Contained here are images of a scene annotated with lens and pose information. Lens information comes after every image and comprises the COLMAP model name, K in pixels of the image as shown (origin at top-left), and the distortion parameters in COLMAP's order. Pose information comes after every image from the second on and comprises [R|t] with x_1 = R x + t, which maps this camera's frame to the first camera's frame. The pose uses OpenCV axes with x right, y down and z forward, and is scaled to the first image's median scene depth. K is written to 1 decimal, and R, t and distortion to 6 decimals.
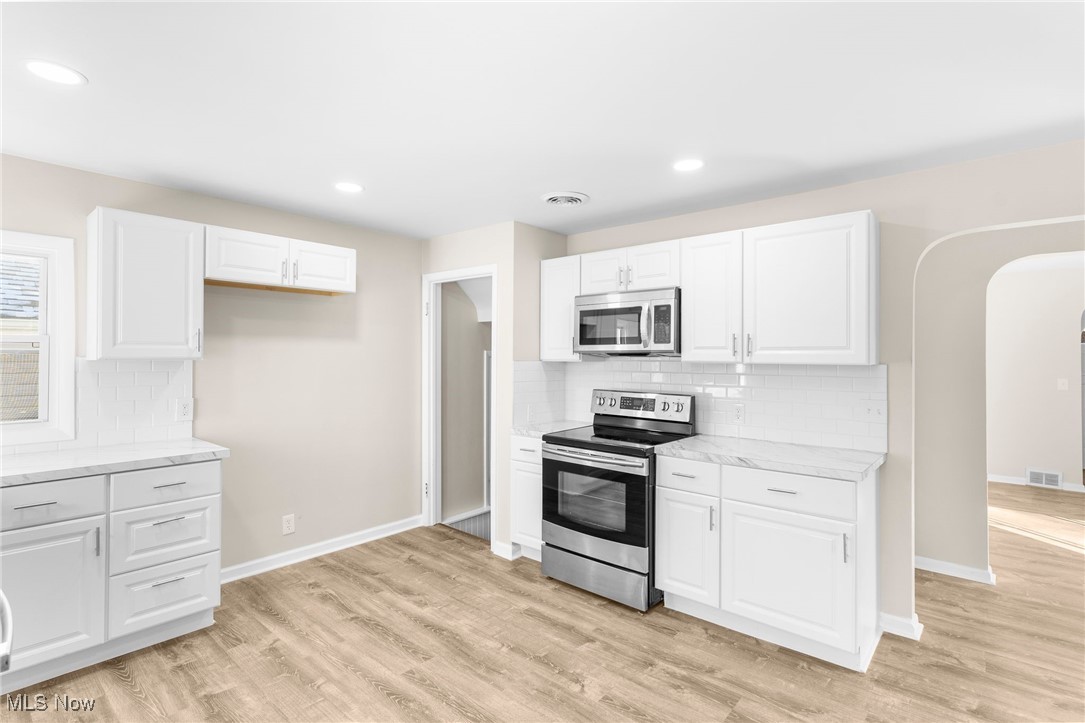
lens RADIAL K [[519.3, 0, 550.5], [0, 519.3, 352.8], [0, 0, 1]] dist [-0.001571, -0.000069]
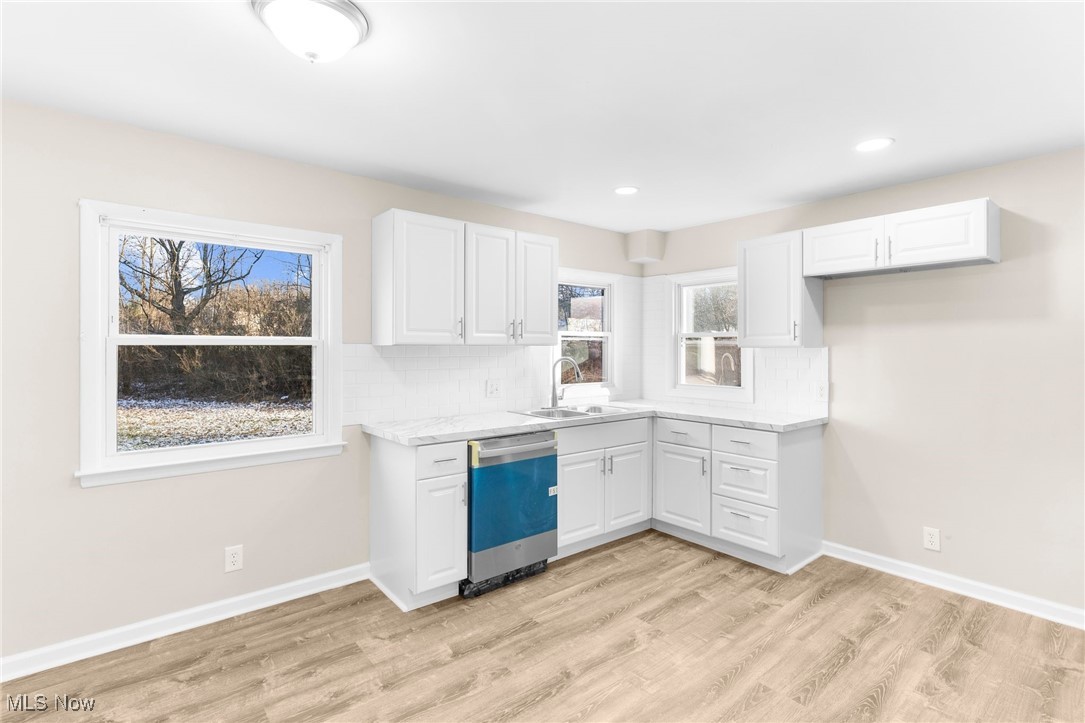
lens RADIAL K [[519.3, 0, 550.5], [0, 519.3, 352.8], [0, 0, 1]] dist [-0.001571, -0.000069]
pose [[-0.171385, -0.003210, -0.985199, 0.565971], [0.003483, 0.999986, -0.003864, 0.027575], [0.985198, -0.004093, -0.171371, 0.652380]]
